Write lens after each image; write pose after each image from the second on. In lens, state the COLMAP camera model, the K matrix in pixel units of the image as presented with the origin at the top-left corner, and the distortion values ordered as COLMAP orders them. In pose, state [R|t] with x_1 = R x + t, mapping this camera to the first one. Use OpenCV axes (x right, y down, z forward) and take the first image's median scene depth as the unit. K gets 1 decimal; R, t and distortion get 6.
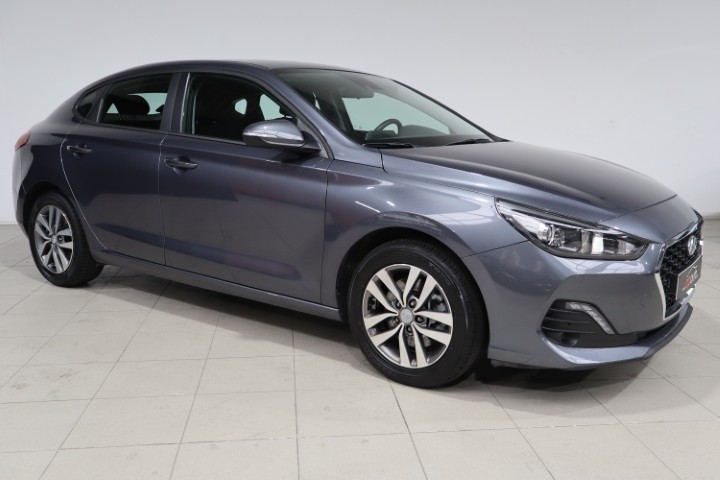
lens RADIAL K [[676.6, 0, 359.3], [0, 676.6, 248.8], [0, 0, 1]] dist [0.002305, 0.005083]
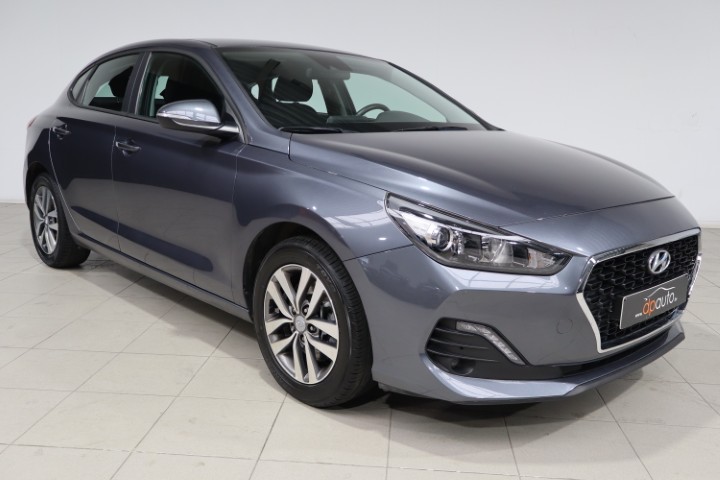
lens RADIAL K [[676.6, 0, 359.3], [0, 676.6, 248.8], [0, 0, 1]] dist [0.002305, 0.005083]
pose [[0.980526, 0.051507, -0.189513, 0.307825], [-0.049648, 0.998661, 0.014550, -0.014438], [0.190008, -0.004858, 0.981770, 0.152780]]
